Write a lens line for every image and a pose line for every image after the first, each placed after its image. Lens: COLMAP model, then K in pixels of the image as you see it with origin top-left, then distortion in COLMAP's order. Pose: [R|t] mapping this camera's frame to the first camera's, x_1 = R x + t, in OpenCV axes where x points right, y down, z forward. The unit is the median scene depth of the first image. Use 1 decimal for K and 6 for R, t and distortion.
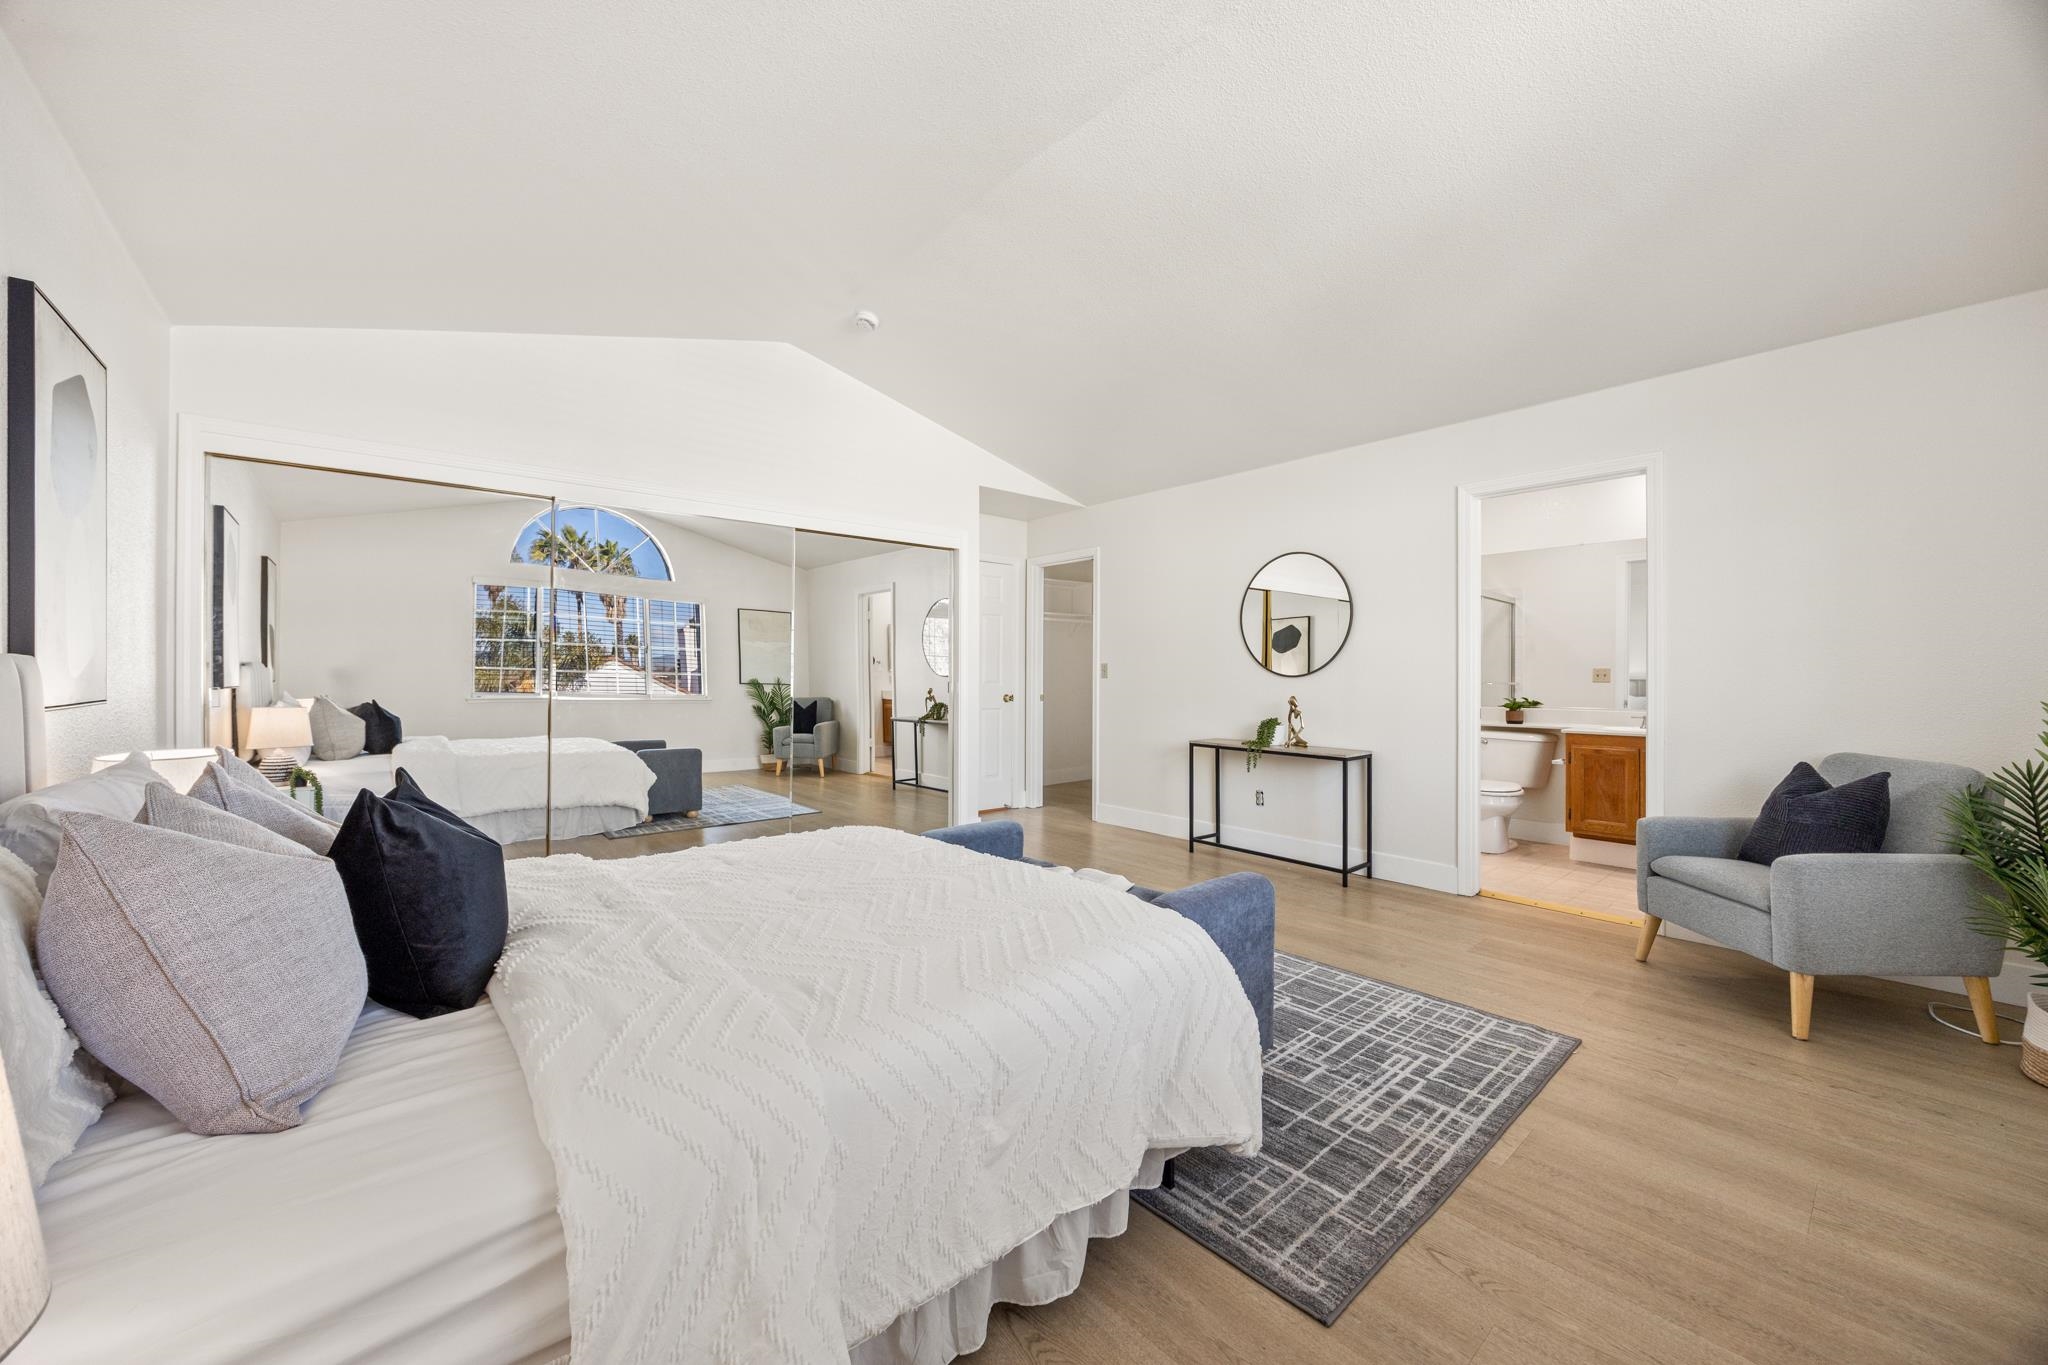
lens RADIAL K [[772.3, 0, 1023.5], [0, 772.3, 675.1], [0, 0, 1]] dist [-0.002975, -0.000561]
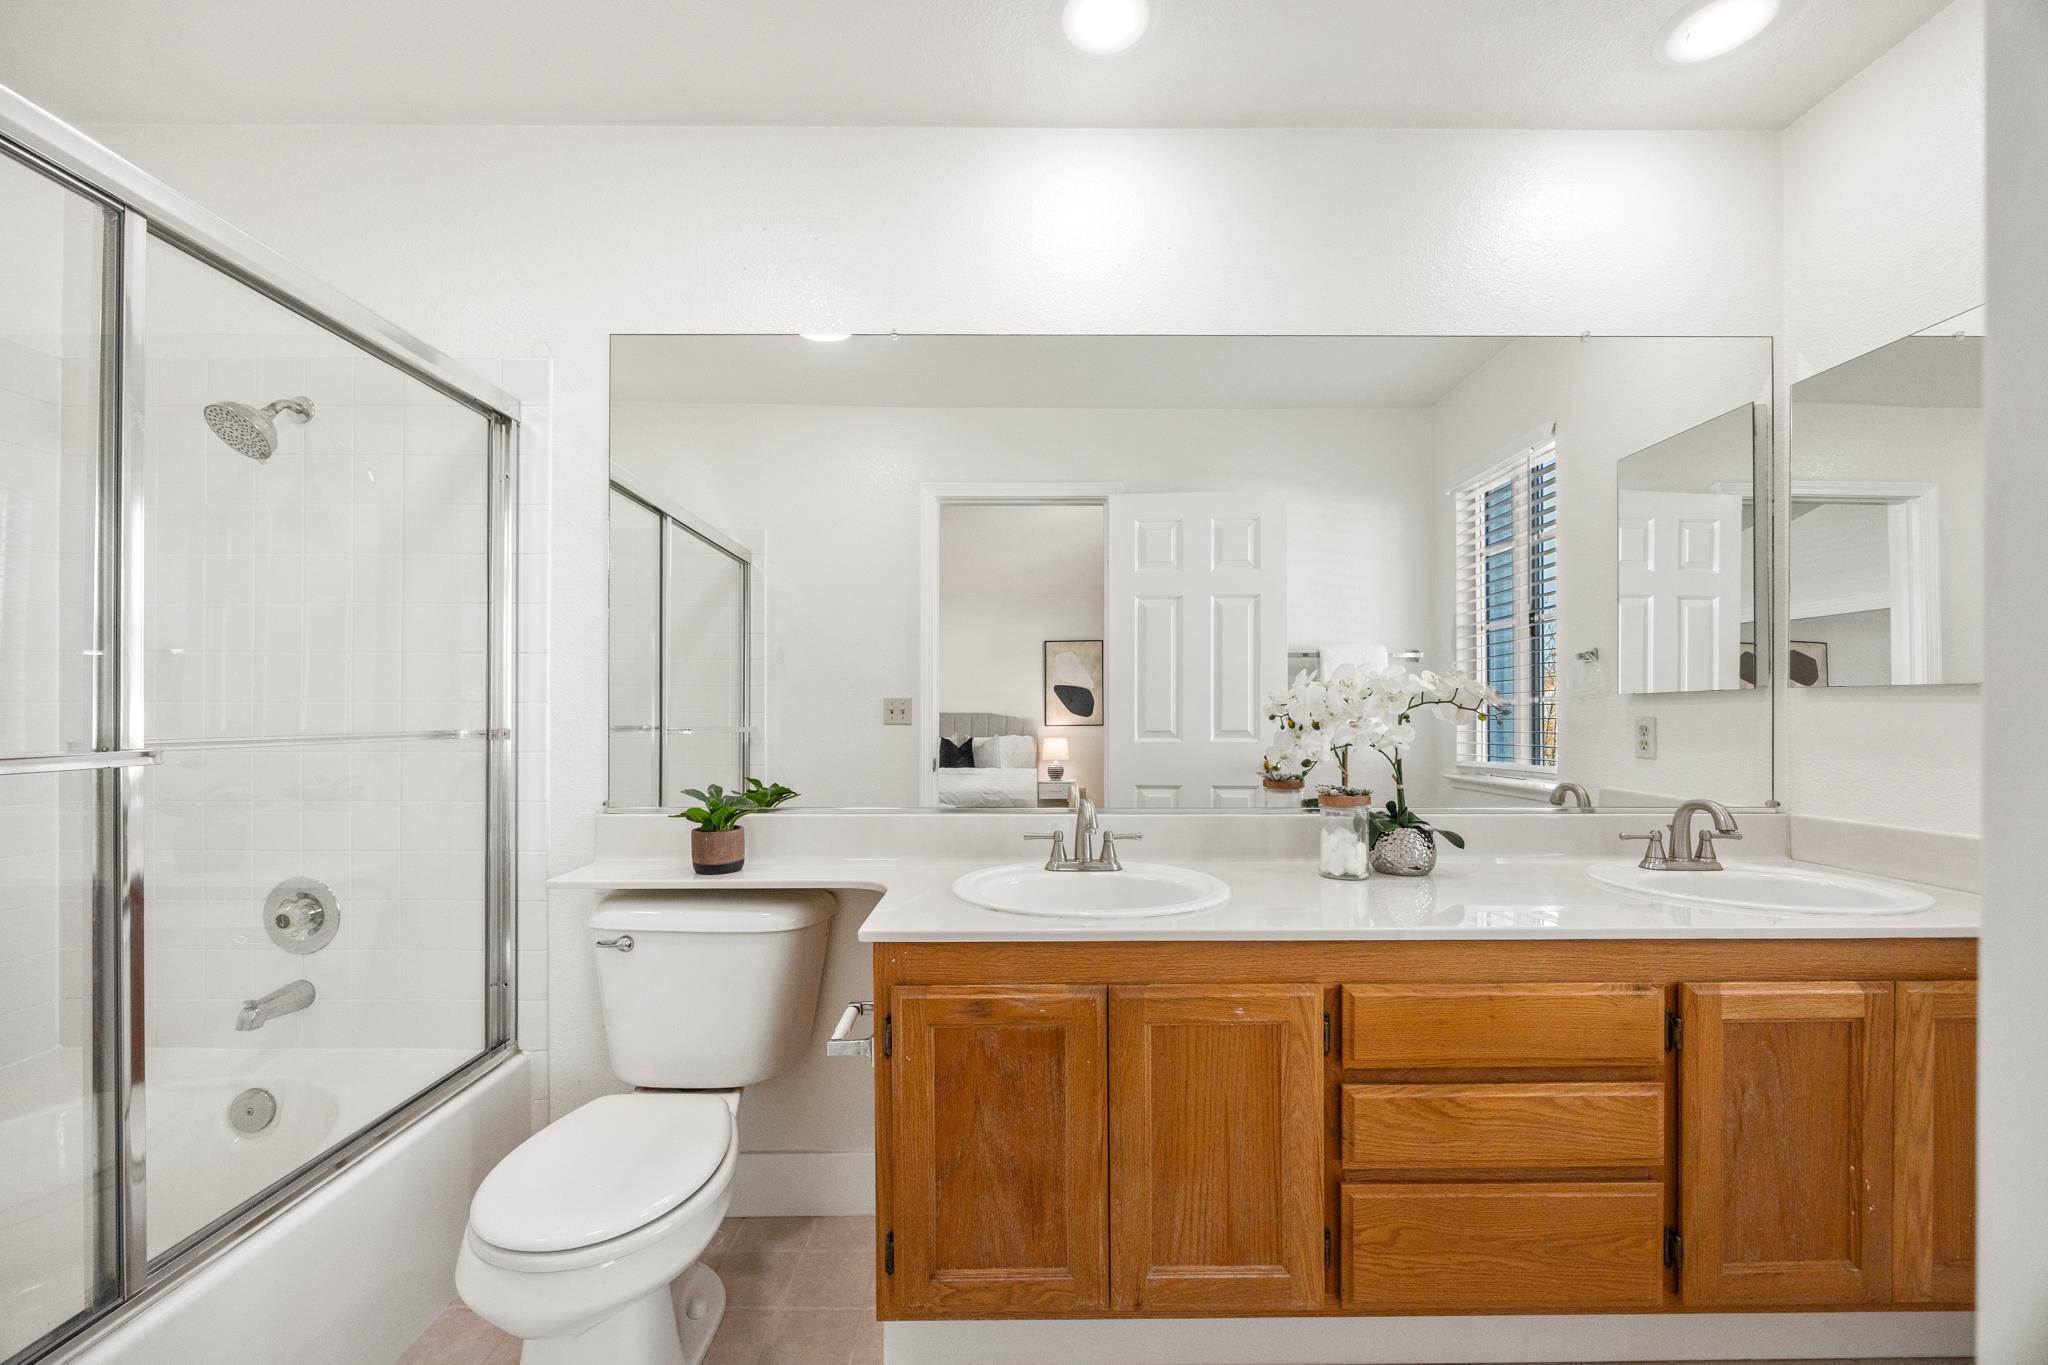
lens RADIAL K [[836.5, 0, 1024.3], [0, 836.5, 698.6], [0, 0, 1]] dist [-0.001229, -0.000067]
pose [[0.655351, 0.008719, 0.755274, 0.468796], [0.001741, 0.999913, -0.013054, -0.000572], [-0.755323, 0.009870, 0.655279, 0.696111]]
